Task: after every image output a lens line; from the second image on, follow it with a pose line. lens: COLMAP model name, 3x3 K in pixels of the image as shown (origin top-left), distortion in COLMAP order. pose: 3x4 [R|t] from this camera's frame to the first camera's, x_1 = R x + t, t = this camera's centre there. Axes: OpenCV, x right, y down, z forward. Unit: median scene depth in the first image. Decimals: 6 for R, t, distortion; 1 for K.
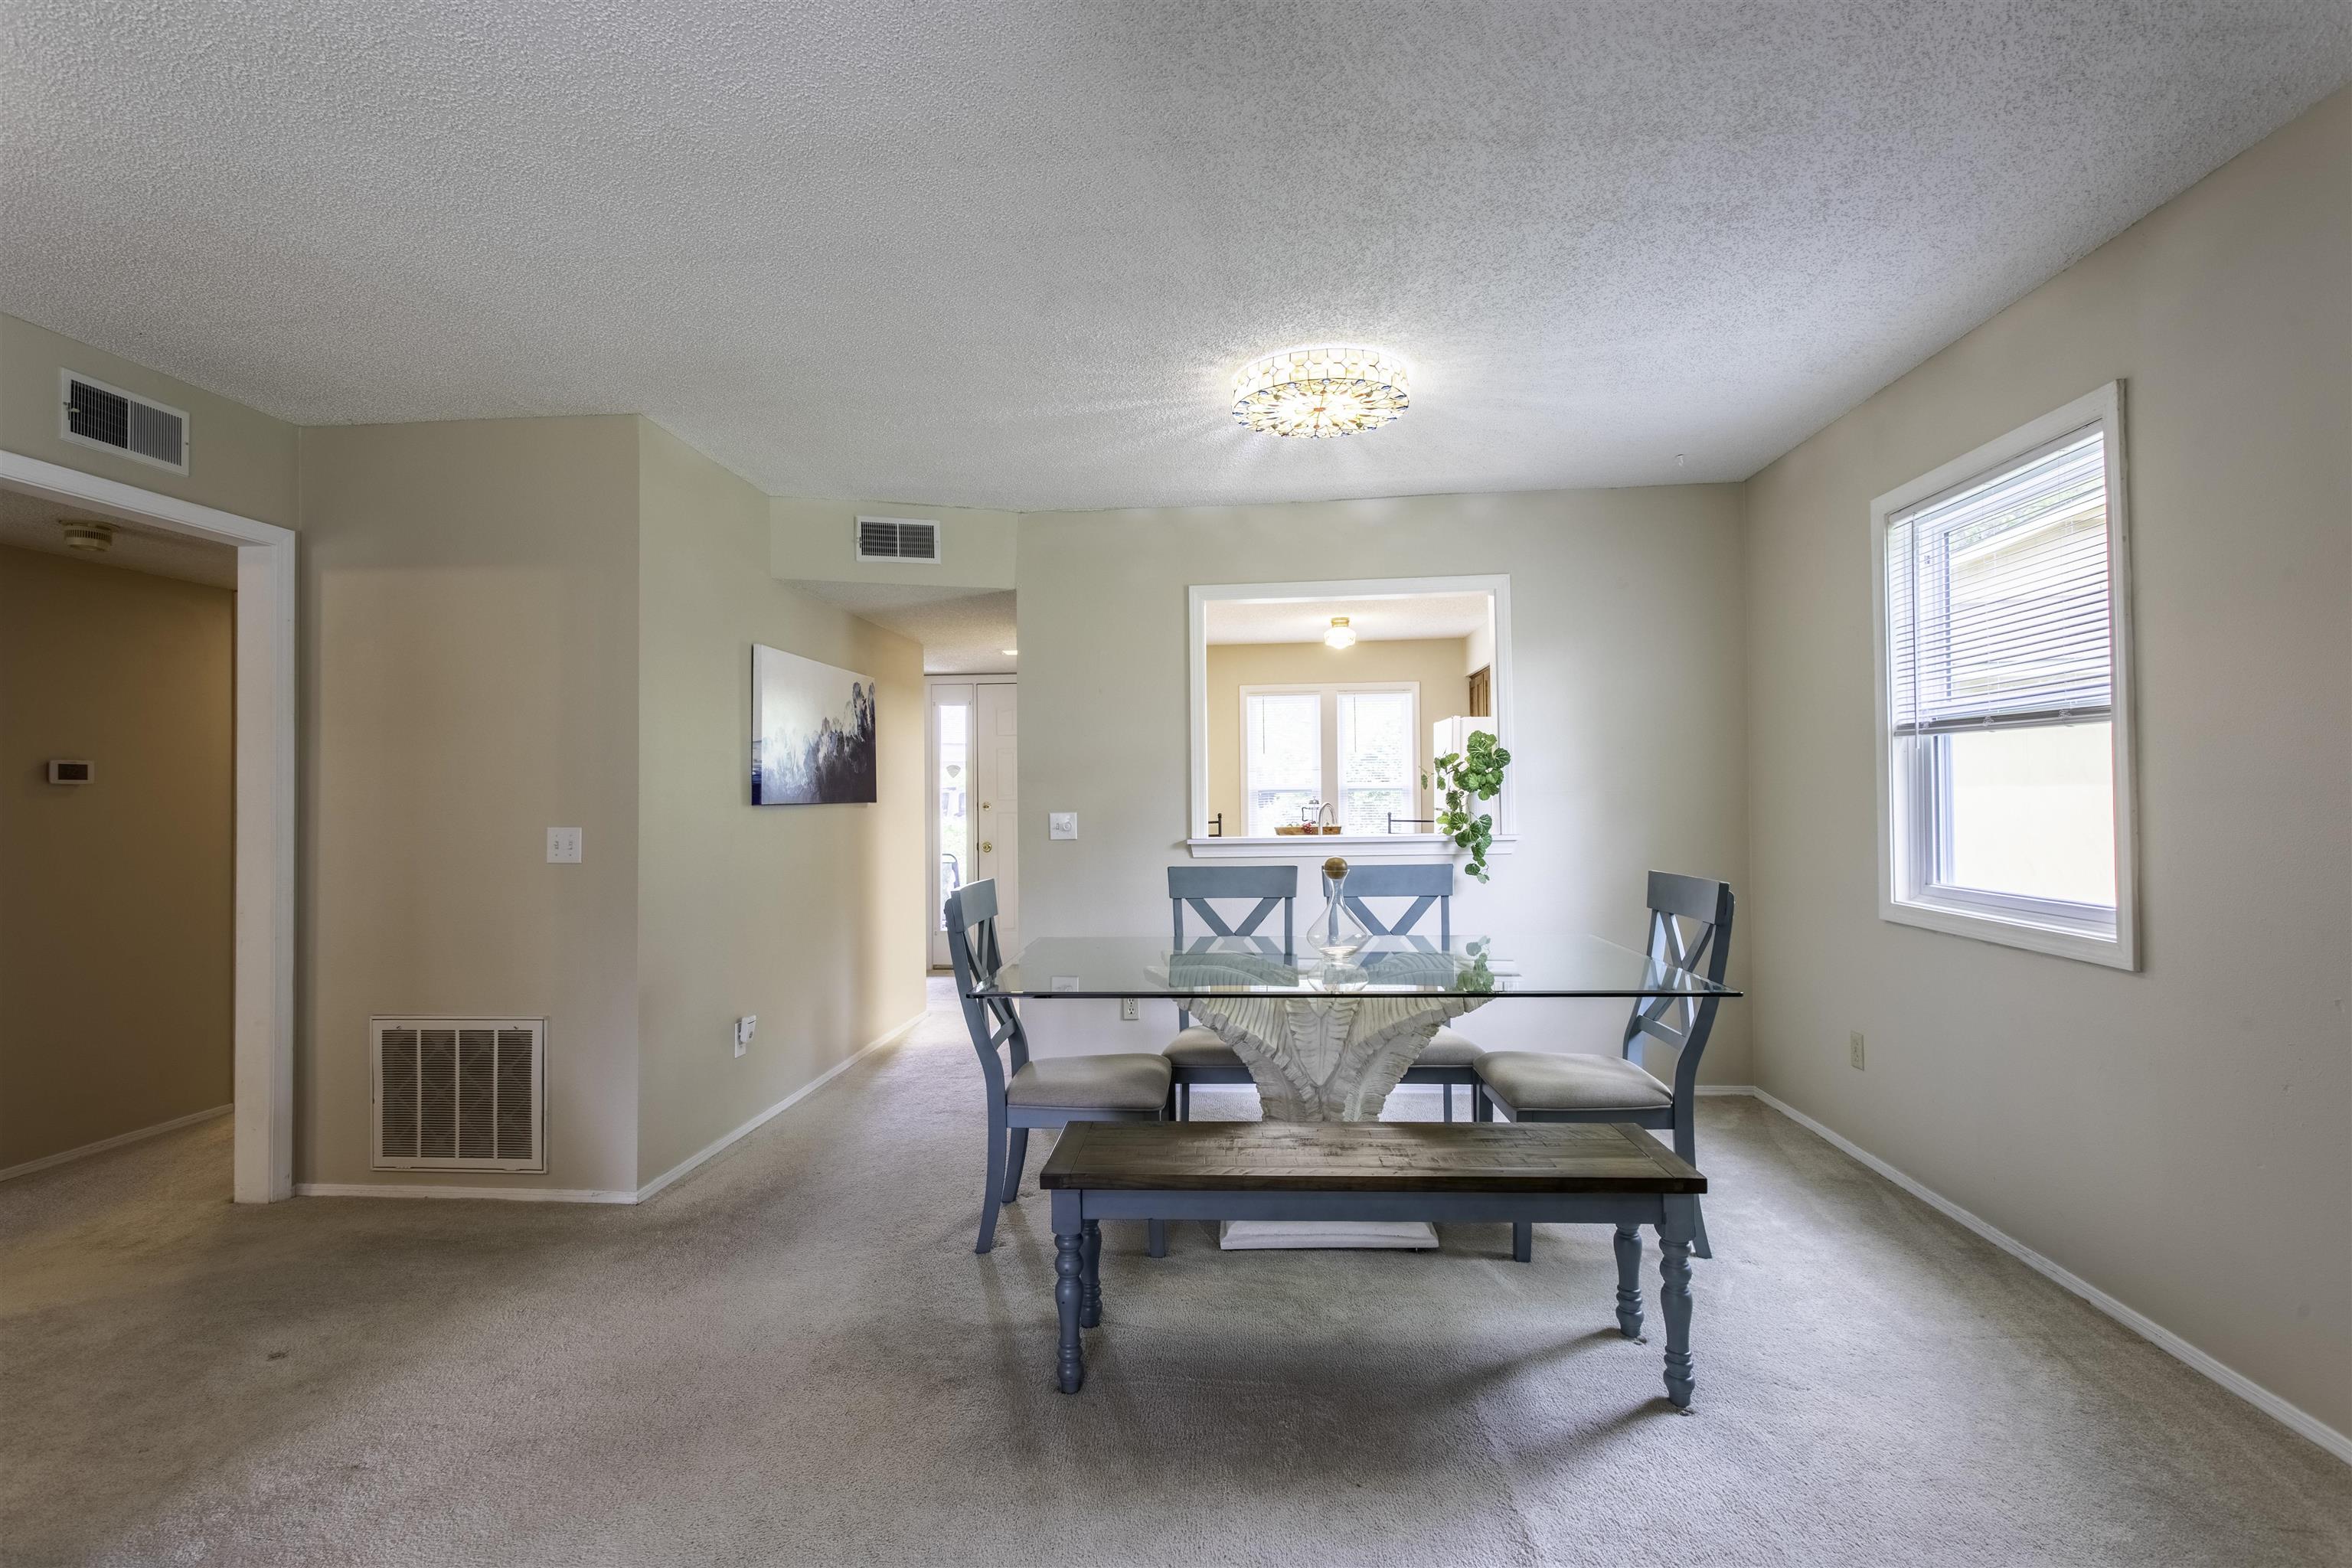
lens RADIAL K [[1130.8, 0, 1186.4], [0, 1130.8, 779.3], [0, 0, 1]] dist [0.002282, 0.000930]
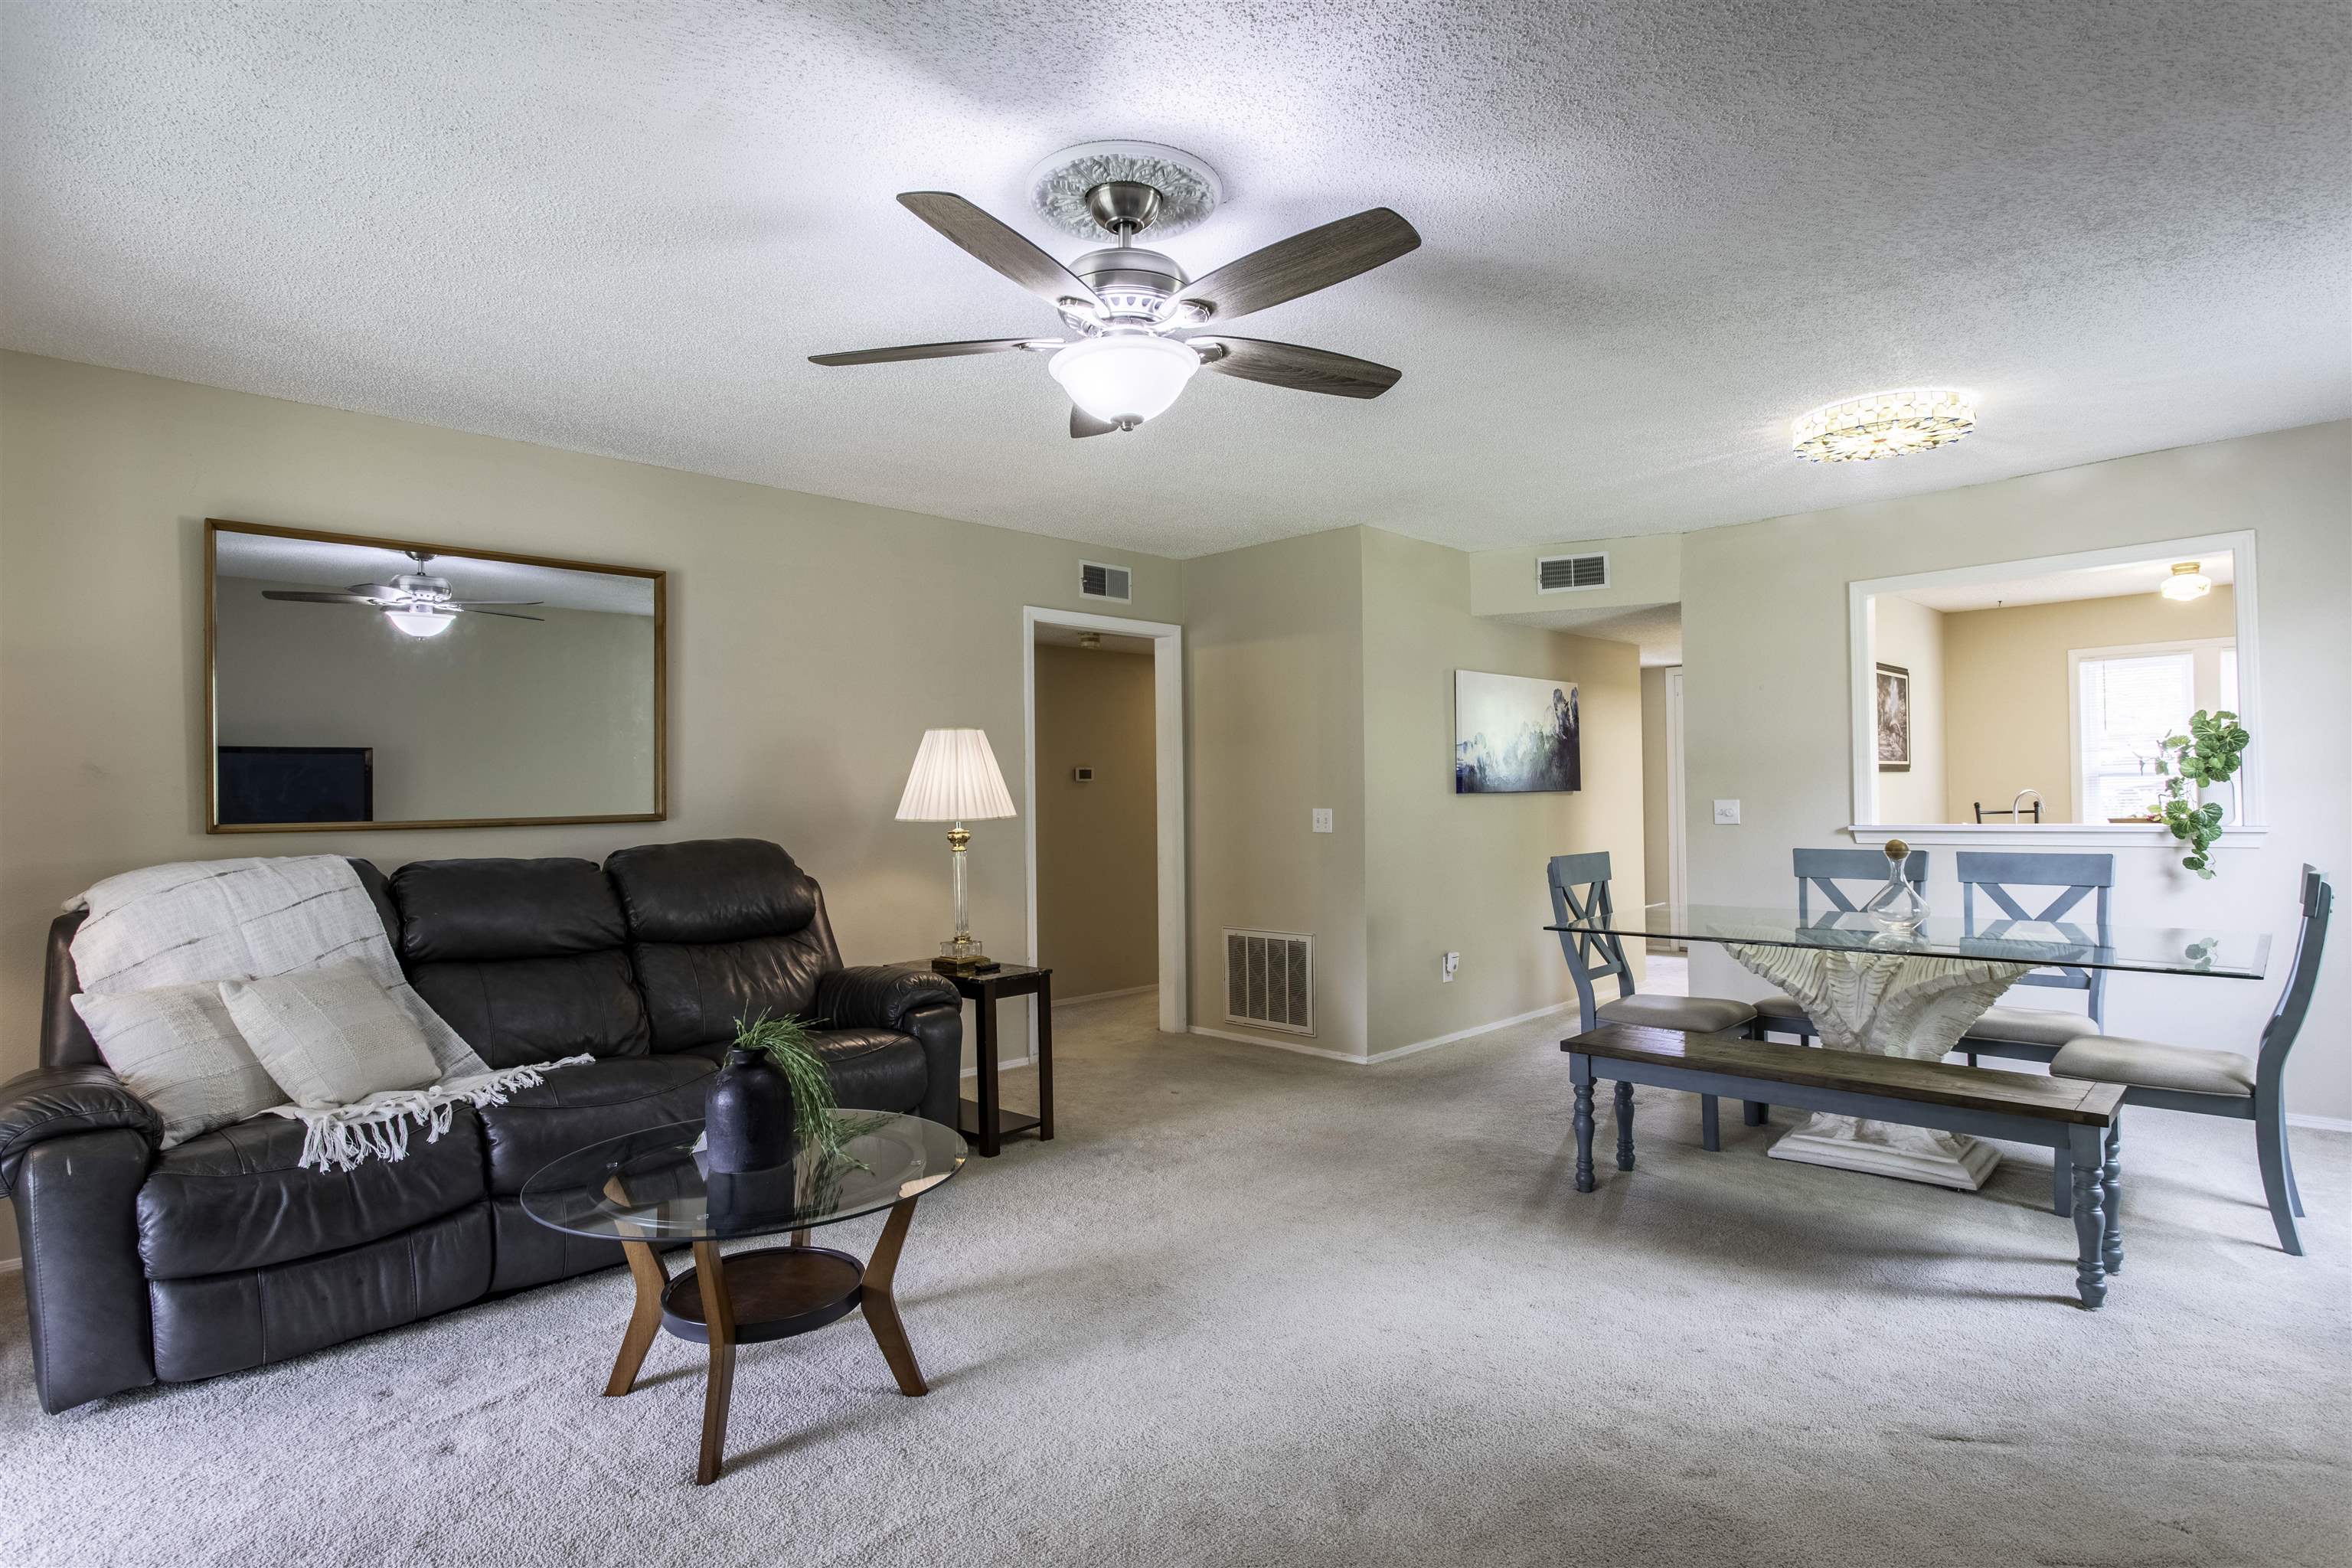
lens RADIAL K [[1232.8, 0, 1152.2], [0, 1232.8, 777.6], [0, 0, 1]] dist [-0.004845, 0.004342]
pose [[0.754730, -0.009133, -0.655972, 0.364641], [0.016591, 0.999849, 0.005167, -0.010977], [0.655826, -0.014782, 0.754768, -0.393203]]
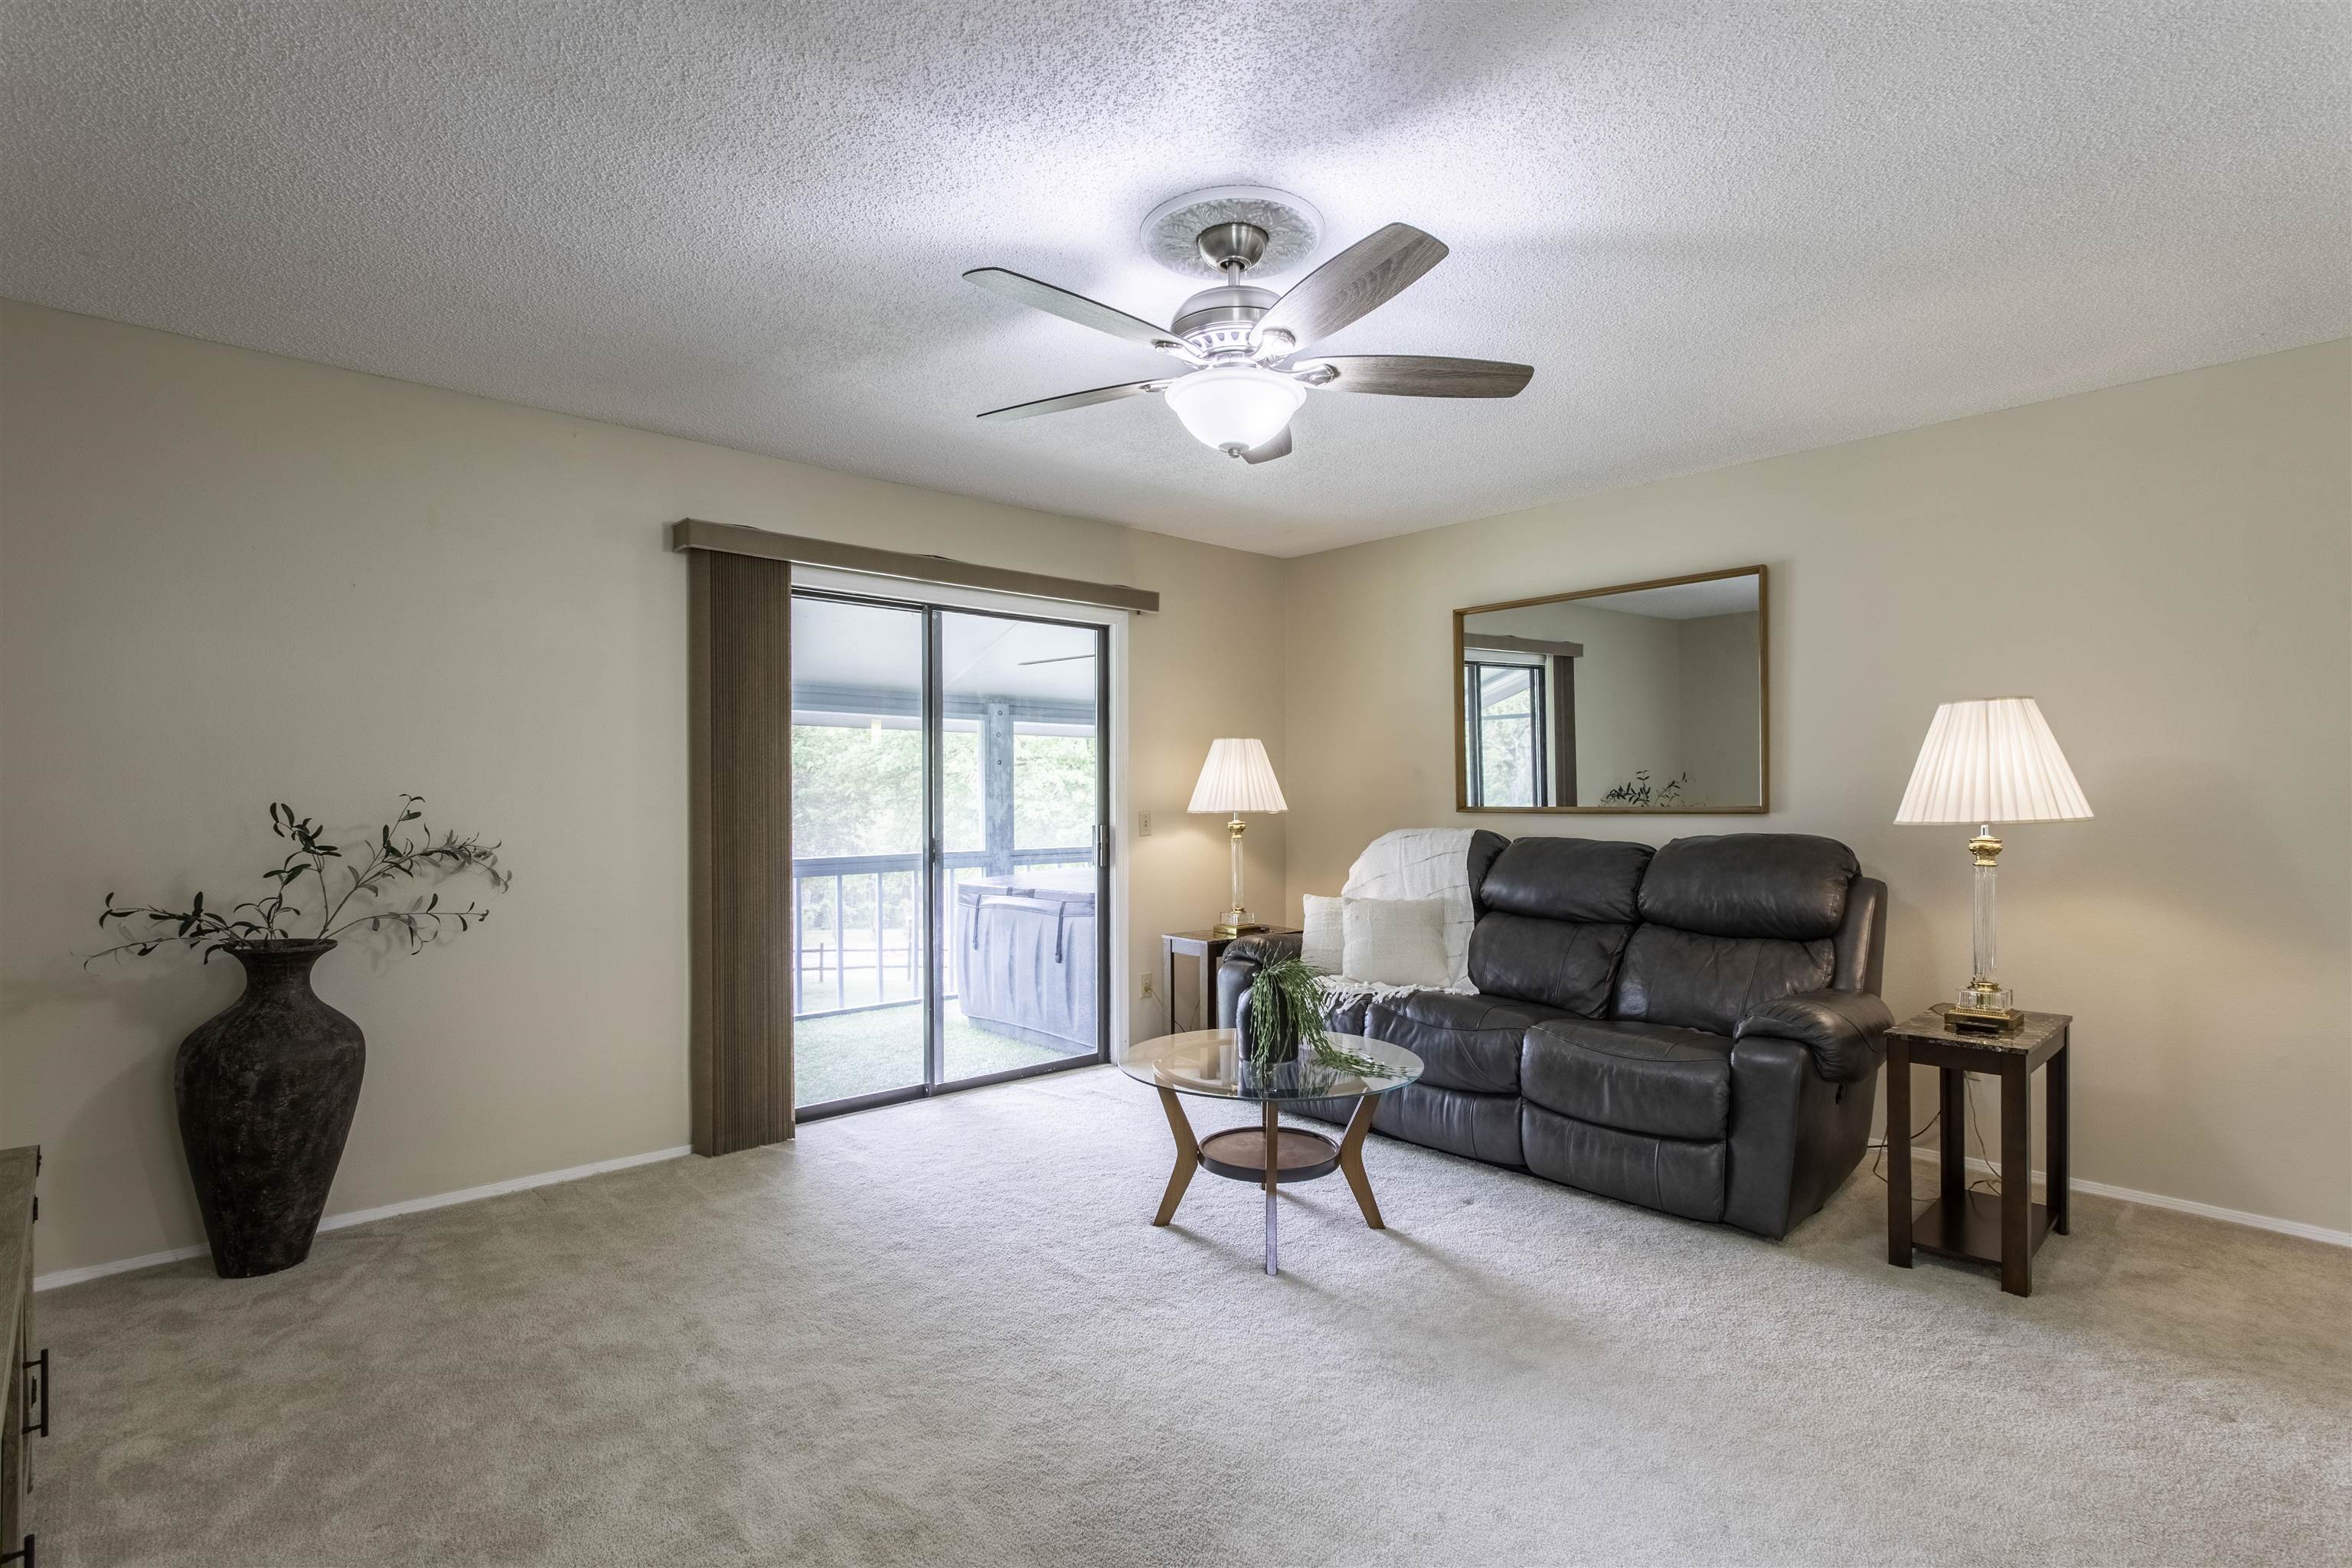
lens RADIAL K [[1130.8, 0, 1189.8], [0, 1130.8, 802.4], [0, 0, 1]] dist [0.002282, 0.000930]
pose [[-0.684906, 0.012396, -0.728526, 0.425163], [0.019046, 0.999818, -0.000893, 0.009902], [0.728383, -0.014487, -0.685017, 0.633733]]
